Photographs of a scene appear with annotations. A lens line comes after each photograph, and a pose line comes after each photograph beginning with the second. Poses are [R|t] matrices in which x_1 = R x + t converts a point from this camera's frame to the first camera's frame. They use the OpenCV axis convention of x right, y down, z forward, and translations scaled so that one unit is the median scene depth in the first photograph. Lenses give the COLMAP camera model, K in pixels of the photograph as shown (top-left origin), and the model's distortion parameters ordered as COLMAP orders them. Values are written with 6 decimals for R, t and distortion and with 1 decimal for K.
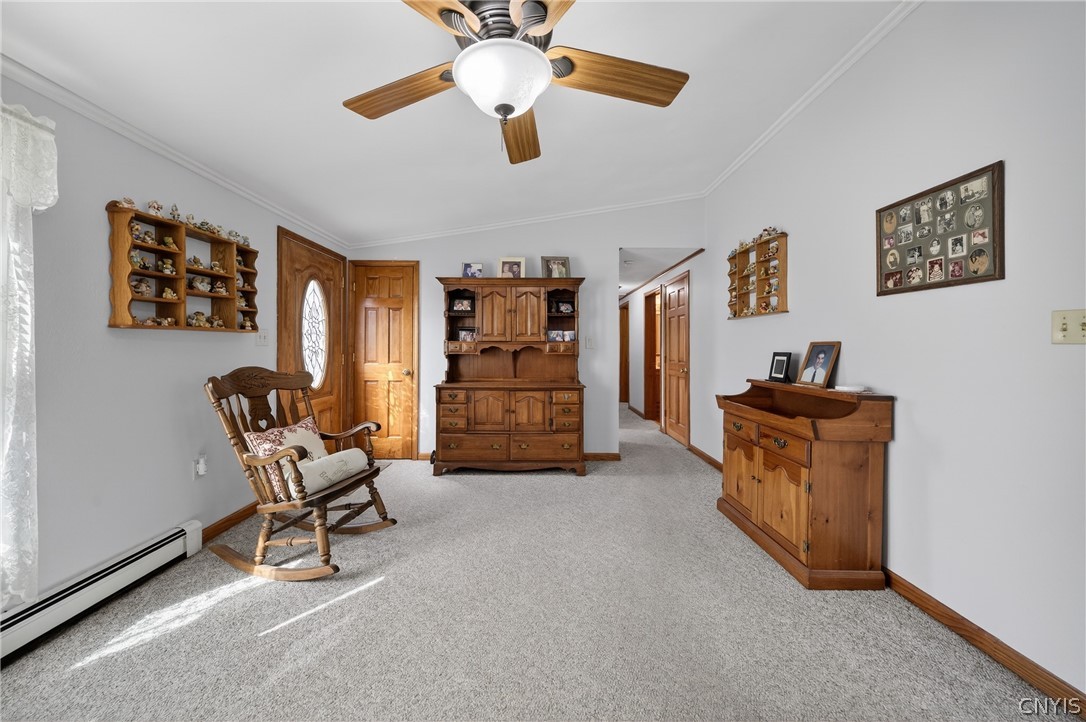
lens RADIAL K [[392.5, 0, 541.4], [0, 392.5, 342.7], [0, 0, 1]] dist [0.008649, -0.006885]
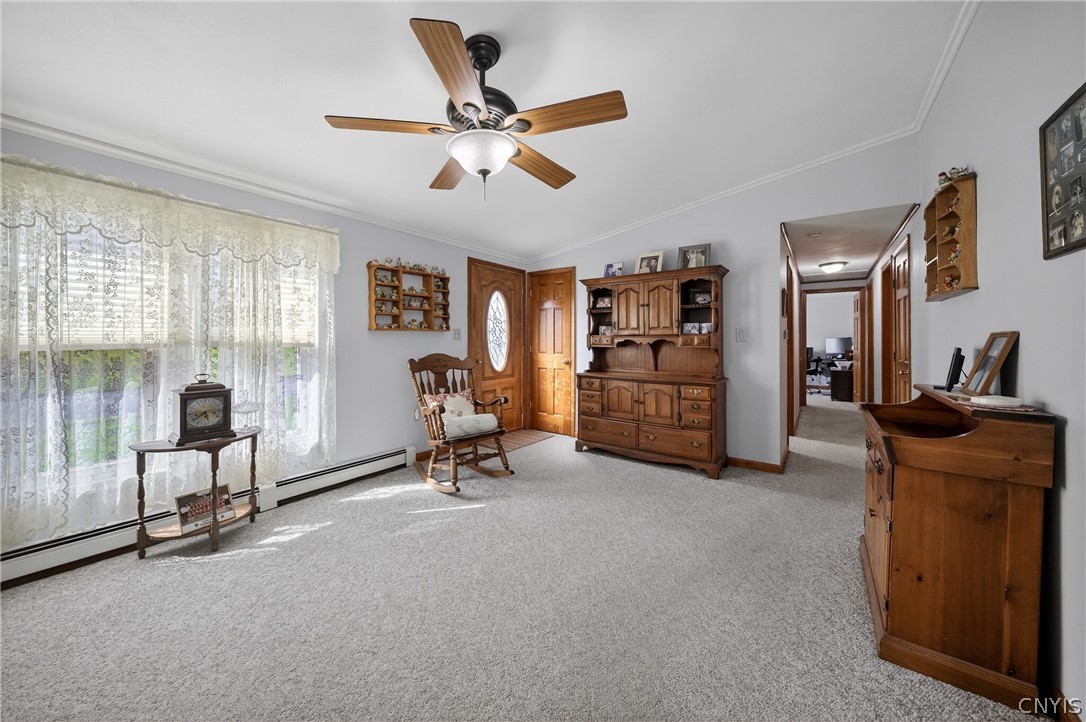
lens RADIAL K [[412.9, 0, 547.6], [0, 412.9, 334.9], [0, 0, 1]] dist [0.011870, -0.008496]
pose [[0.790295, -0.010249, -0.612641, 0.409079], [0.008924, 0.999947, -0.005216, 0.000189], [0.612662, -0.001345, 0.790344, -0.015780]]
